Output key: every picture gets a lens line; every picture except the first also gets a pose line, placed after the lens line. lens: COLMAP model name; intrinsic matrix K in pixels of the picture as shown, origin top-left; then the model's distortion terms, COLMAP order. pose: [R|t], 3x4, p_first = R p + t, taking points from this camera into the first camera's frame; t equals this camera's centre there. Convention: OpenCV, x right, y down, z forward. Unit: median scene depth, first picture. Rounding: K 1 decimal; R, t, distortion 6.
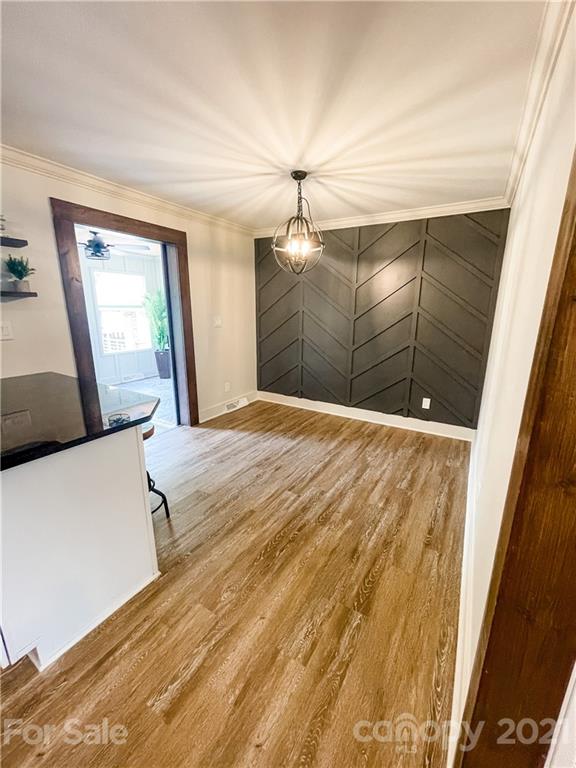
lens RADIAL K [[309.1, 0, 289.8], [0, 309.1, 383.6], [0, 0, 1]] dist [-0.003127, 0.000856]
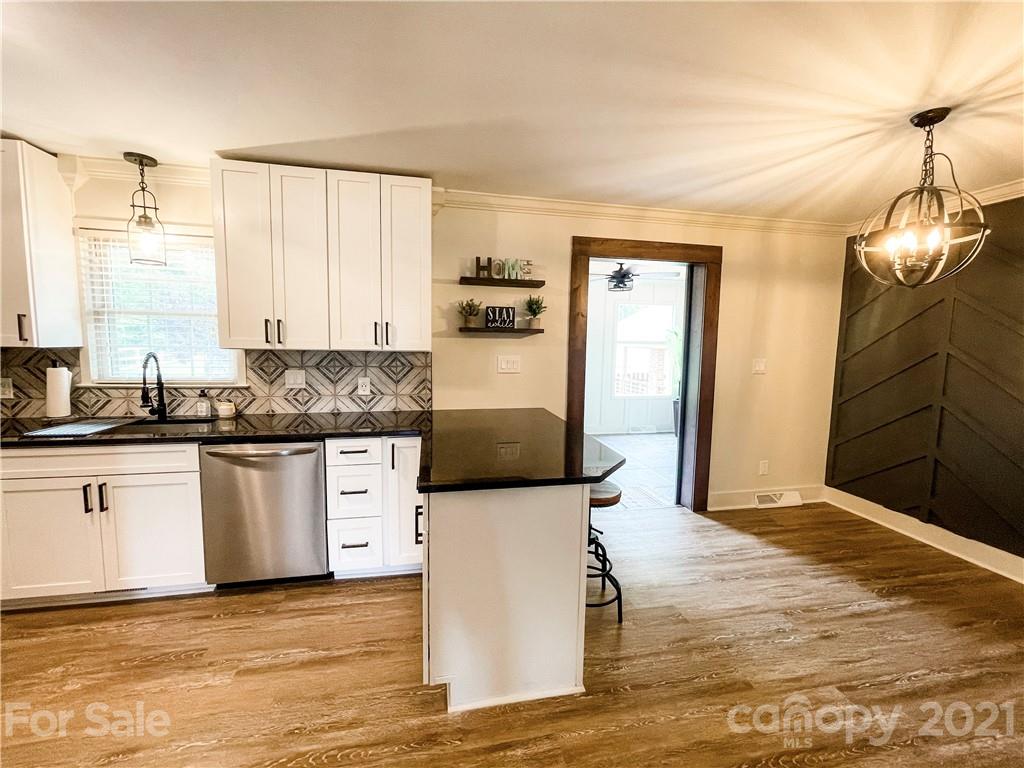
lens RADIAL K [[412.1, 0, 512.7], [0, 412.1, 380.4], [0, 0, 1]] dist [-0.003127, 0.000856]
pose [[0.677081, 0.073634, -0.732215, 0.087260], [-0.184827, 0.980104, -0.072348, -0.011840], [0.712320, 0.184318, 0.677220, 0.037914]]
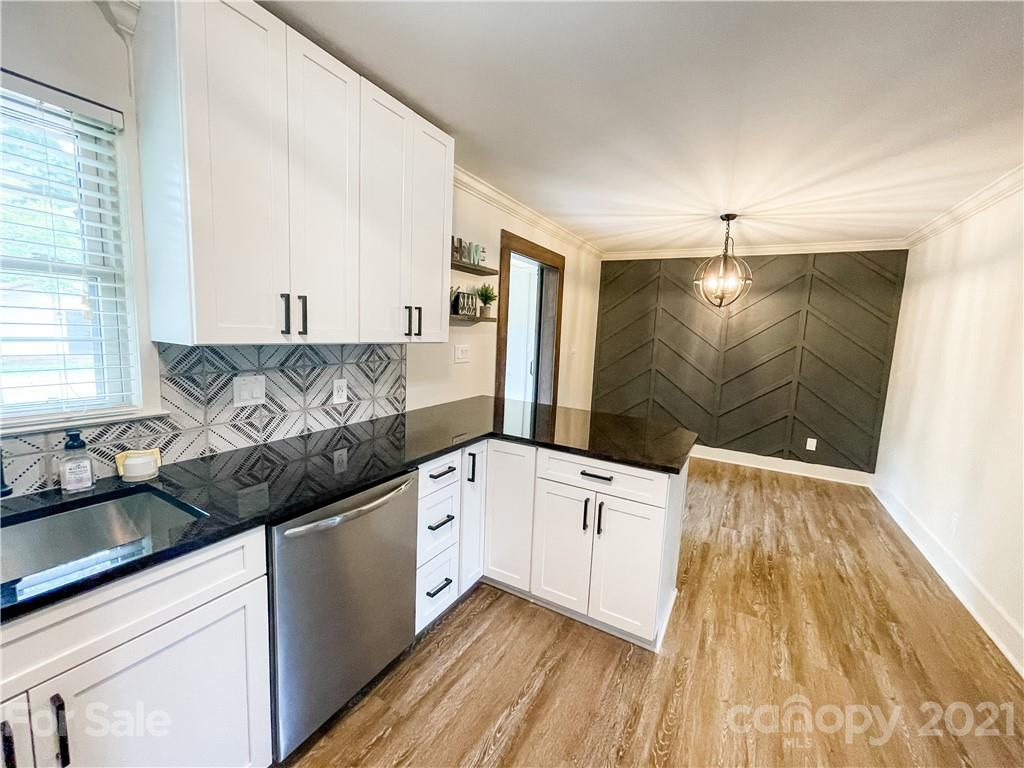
lens RADIAL K [[412.1, 0, 510.5], [0, 412.1, 380.3], [0, 0, 1]] dist [-0.003127, 0.000856]
pose [[0.999275, 0.031669, 0.021129, -0.651019], [-0.029071, 0.993099, -0.113619, 0.054249], [-0.024582, 0.112923, 0.993300, -0.282616]]
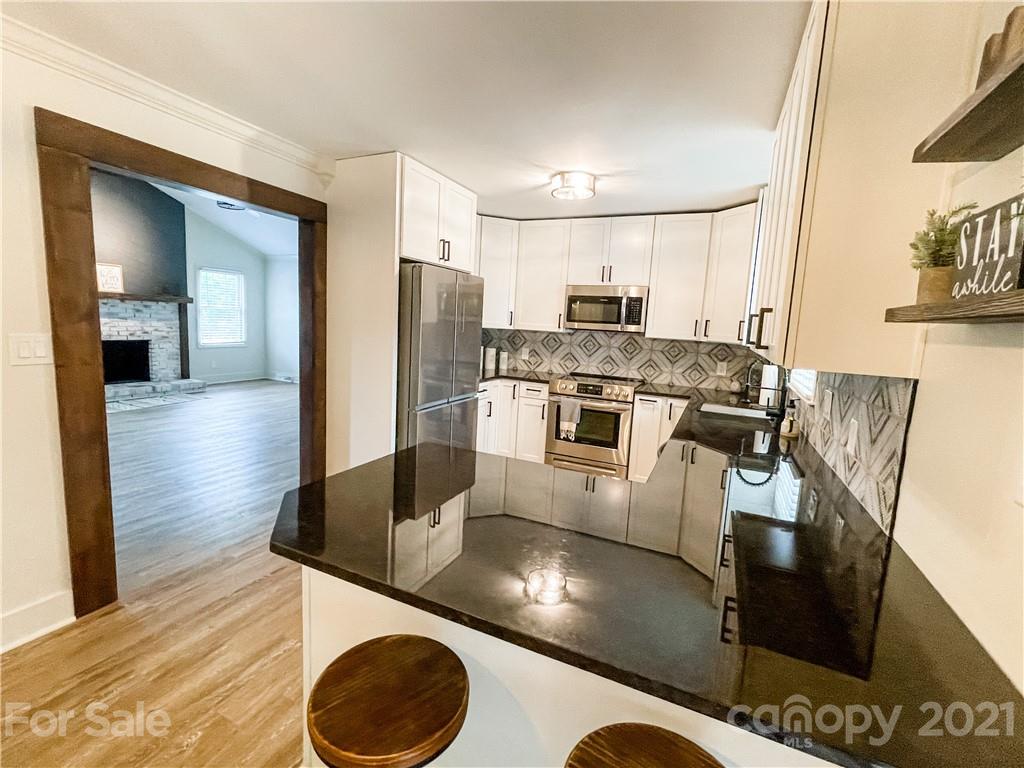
lens RADIAL K [[457.3, 0, 512.0], [0, 457.3, 382.5], [0, 0, 1]] dist [0.002492, 0.000332]
pose [[-0.992832, -0.044634, -0.110874, -0.434804], [-0.082244, 0.928235, 0.362788, -0.253356], [0.086725, 0.369307, -0.925252, 0.985812]]
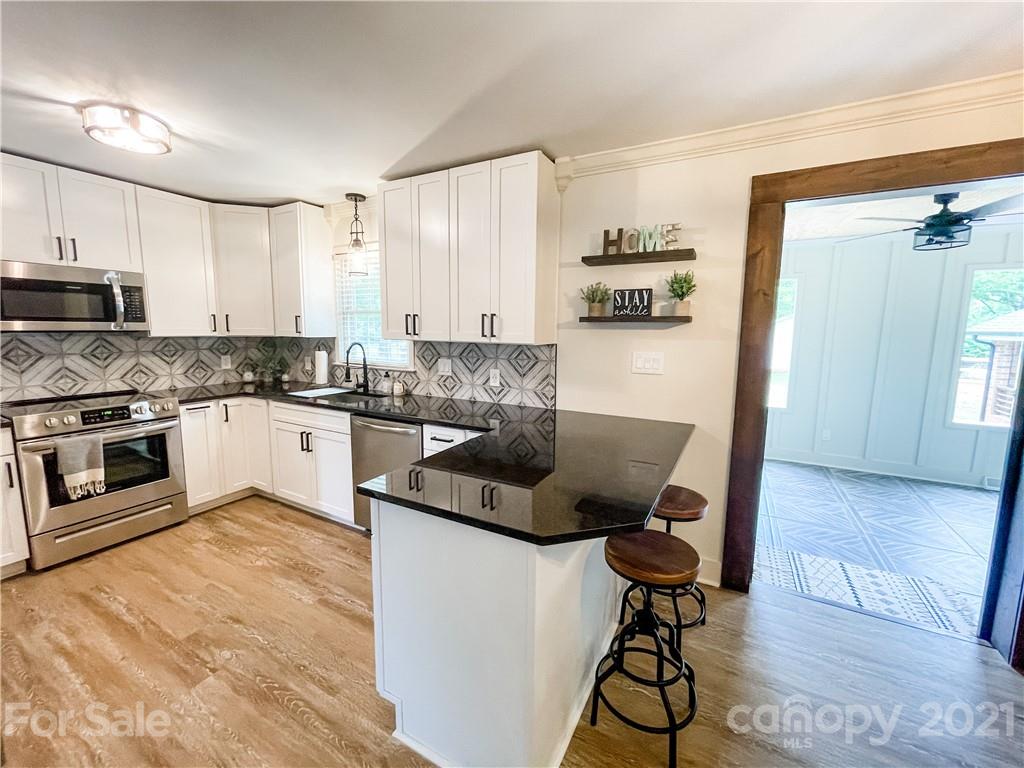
lens RADIAL K [[412.1, 0, 514.3], [0, 412.1, 380.6], [0, 0, 1]] dist [-0.003127, 0.000856]
pose [[0.041308, 0.118841, -0.992054, 0.120944], [-0.246742, 0.963362, 0.105130, -0.121515], [0.968200, 0.240439, 0.069118, 0.464127]]
